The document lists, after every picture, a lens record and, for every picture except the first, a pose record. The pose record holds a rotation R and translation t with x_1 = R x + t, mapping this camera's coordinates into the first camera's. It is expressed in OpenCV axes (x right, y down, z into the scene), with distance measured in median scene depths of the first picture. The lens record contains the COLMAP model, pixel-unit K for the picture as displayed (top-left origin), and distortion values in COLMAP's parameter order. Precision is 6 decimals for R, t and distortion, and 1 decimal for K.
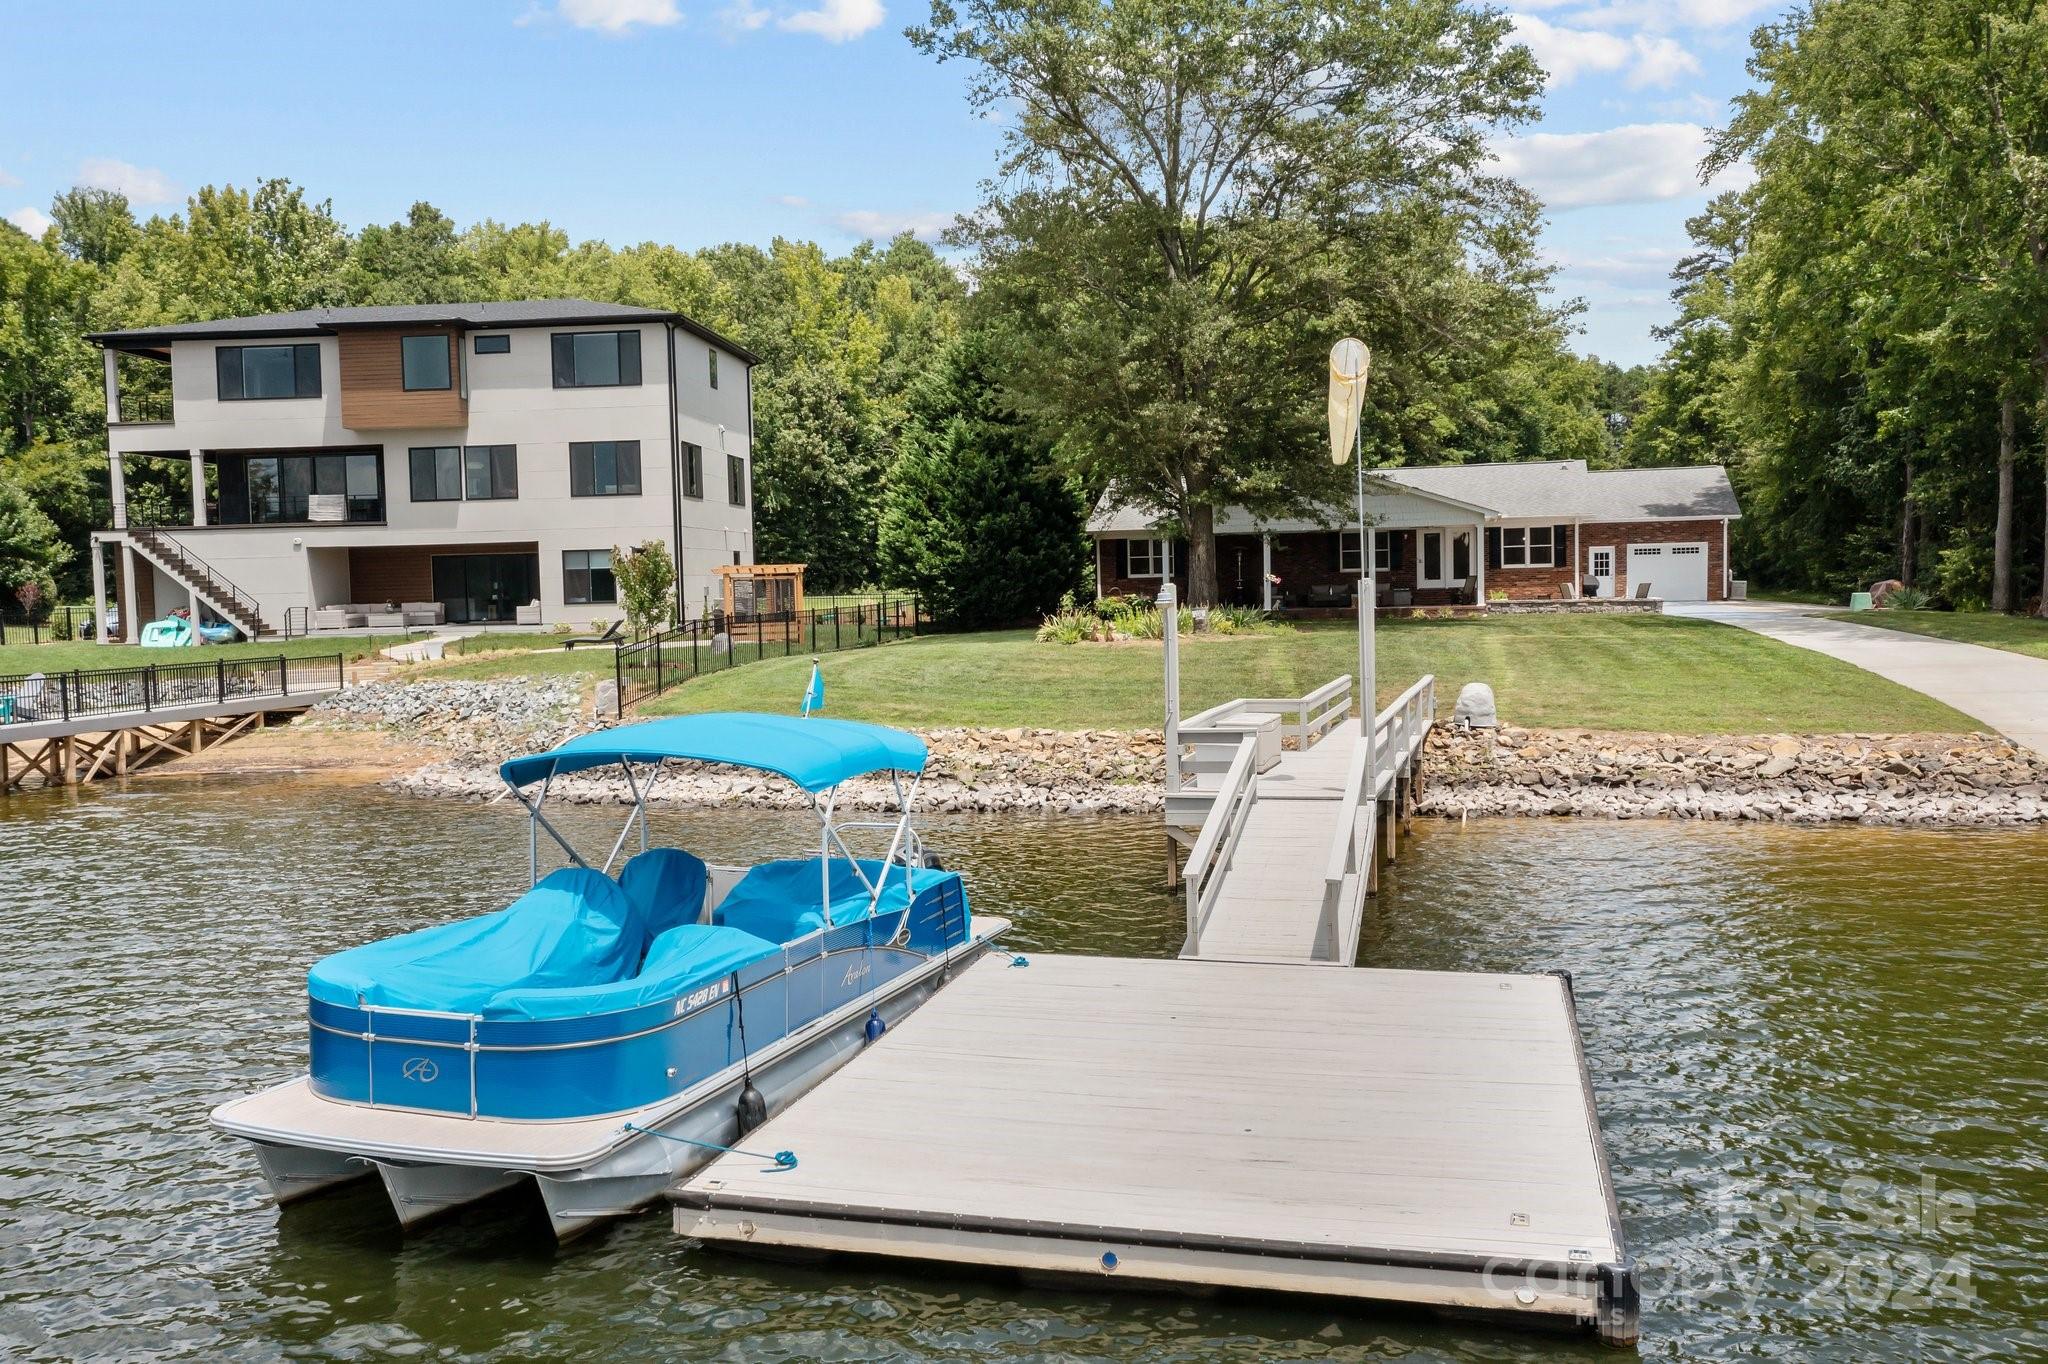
lens RADIAL K [[1672.5, 0, 1024.0], [0, 1672.5, 682.0], [0, 0, 1]] dist [0.002977, 0.007819]
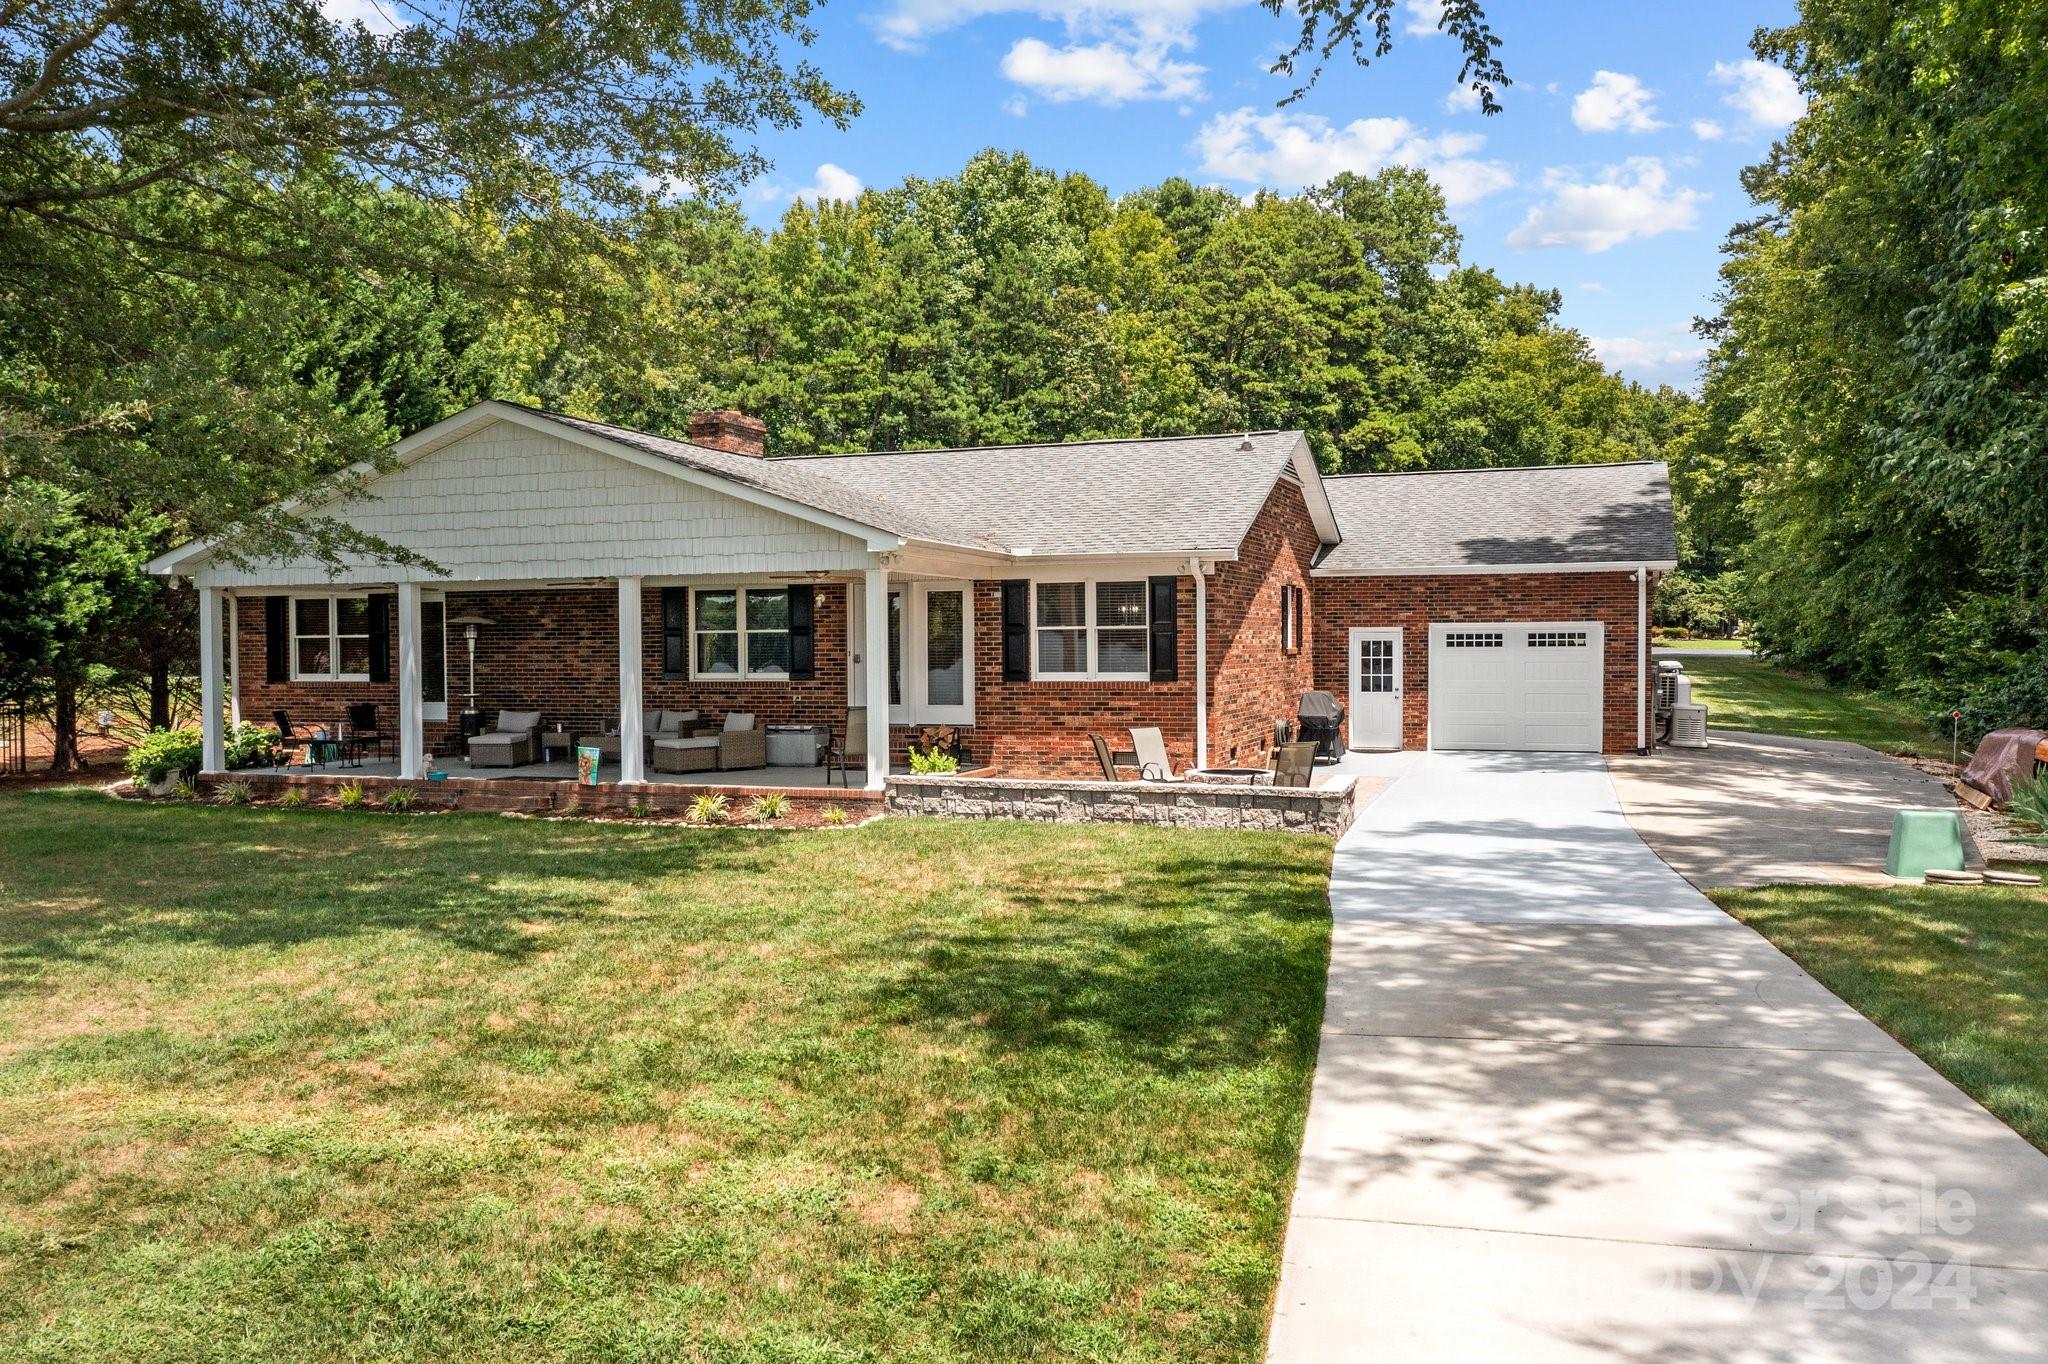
lens RADIAL K [[1641.3, 0, 1024.0], [0, 1641.3, 682.0], [0, 0, 1]] dist [-0.001282, 0.011113]
pose [[0.997058, 0.018477, -0.074395, 0.319241], [-0.020864, 0.999288, -0.031435, -0.056267], [0.073761, 0.032895, 0.996733, 0.614902]]
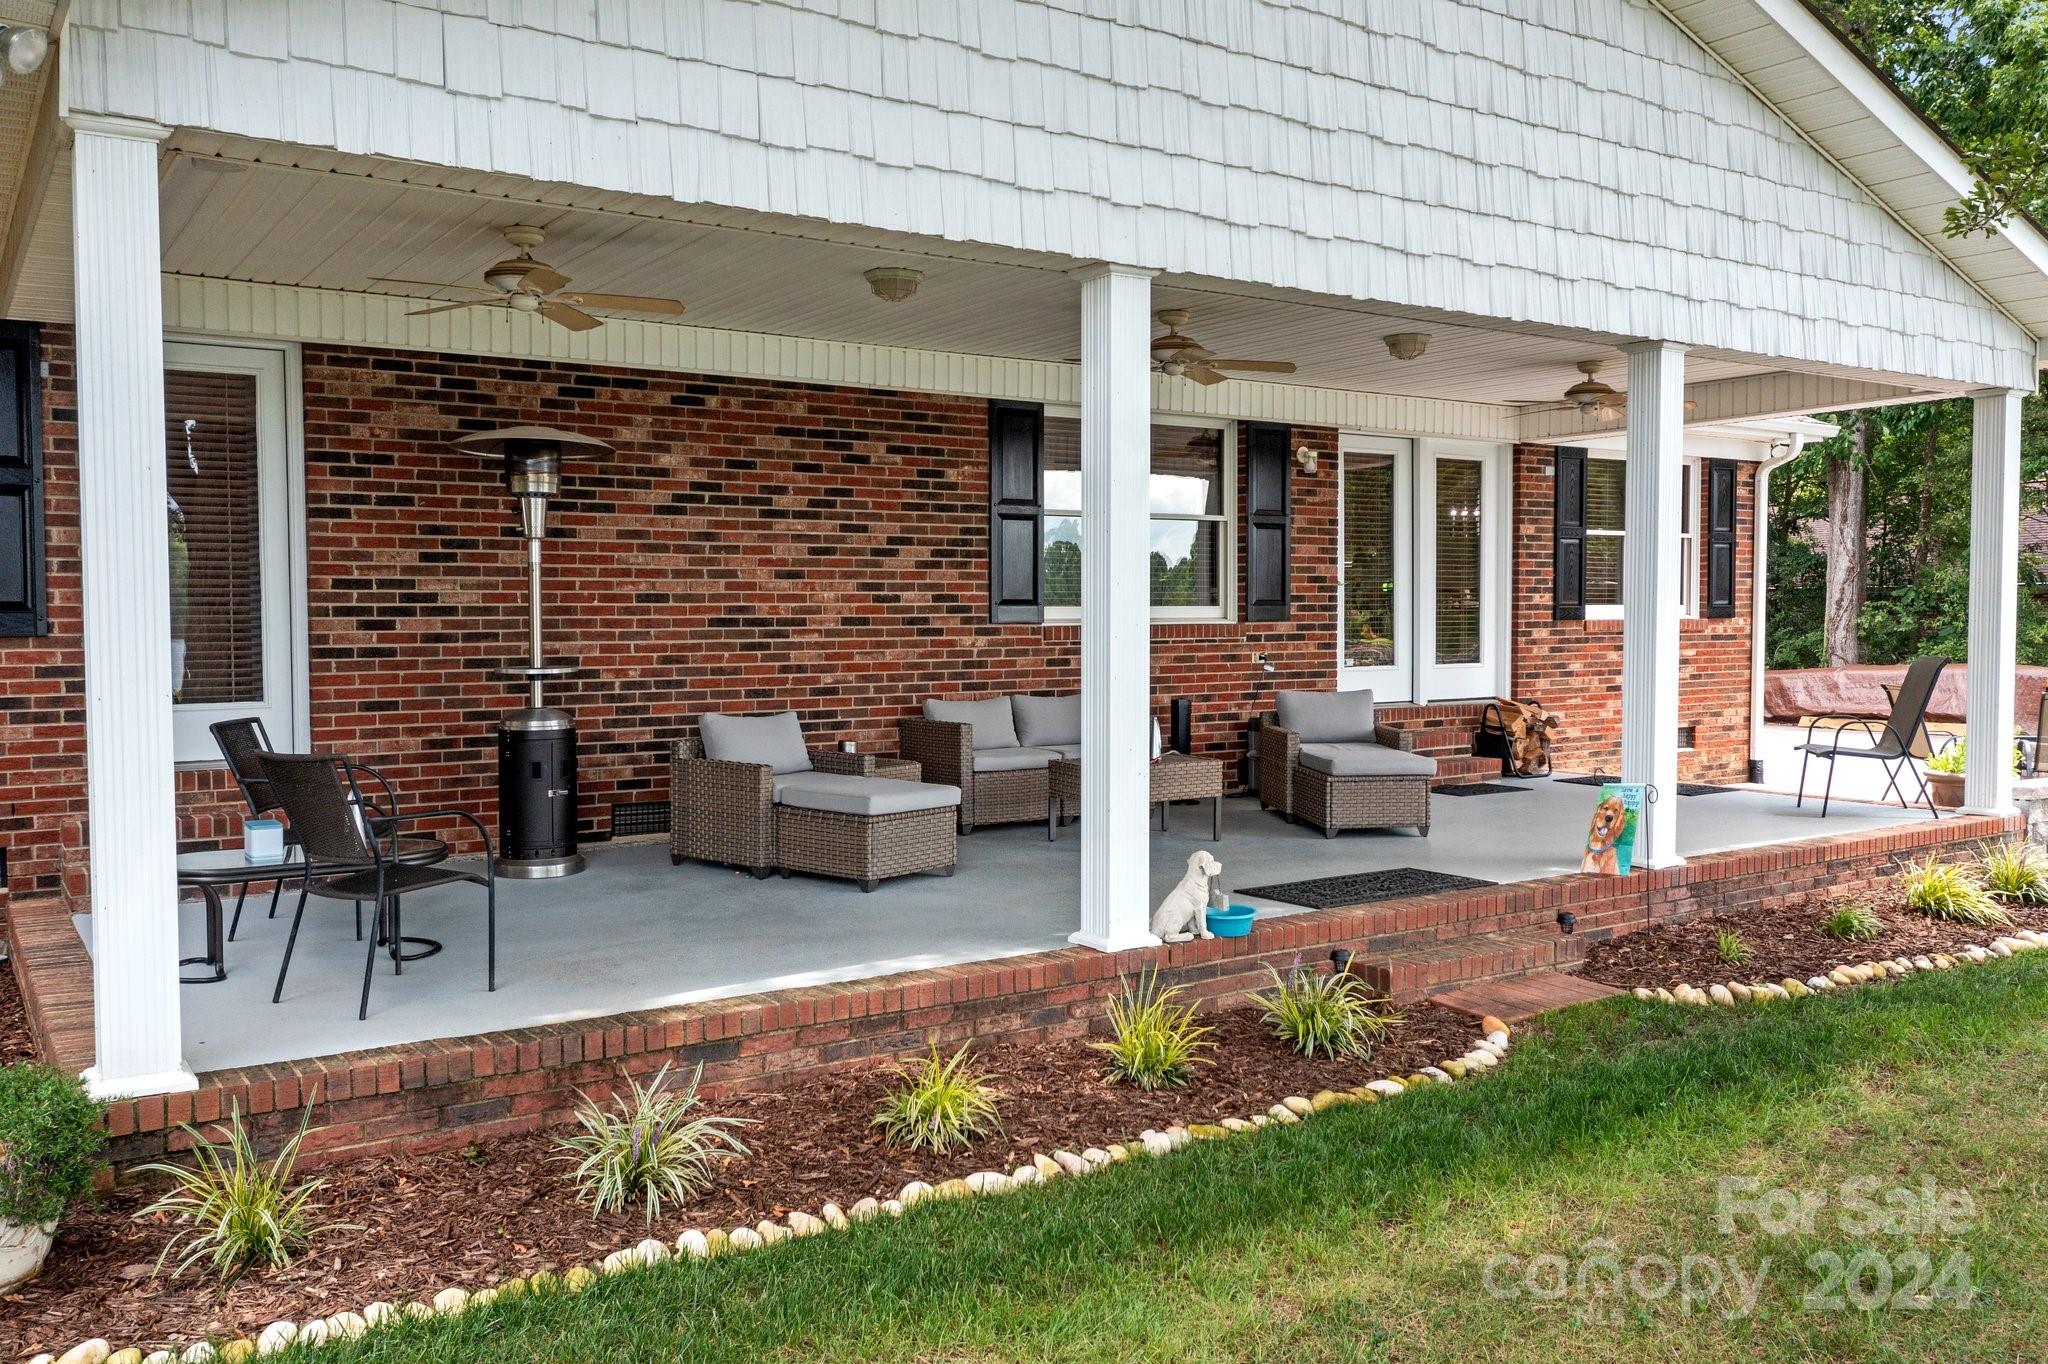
lens RADIAL K [[1645.4, 0, 1024.0], [0, 1645.4, 682.0], [0, 0, 1]] dist [0.005942, 0.003708]
pose [[0.641508, -0.011562, 0.767029, 0.050703], [0.031415, 0.999444, -0.011209, -0.059861], [-0.766473, 0.031287, 0.641514, 0.926053]]
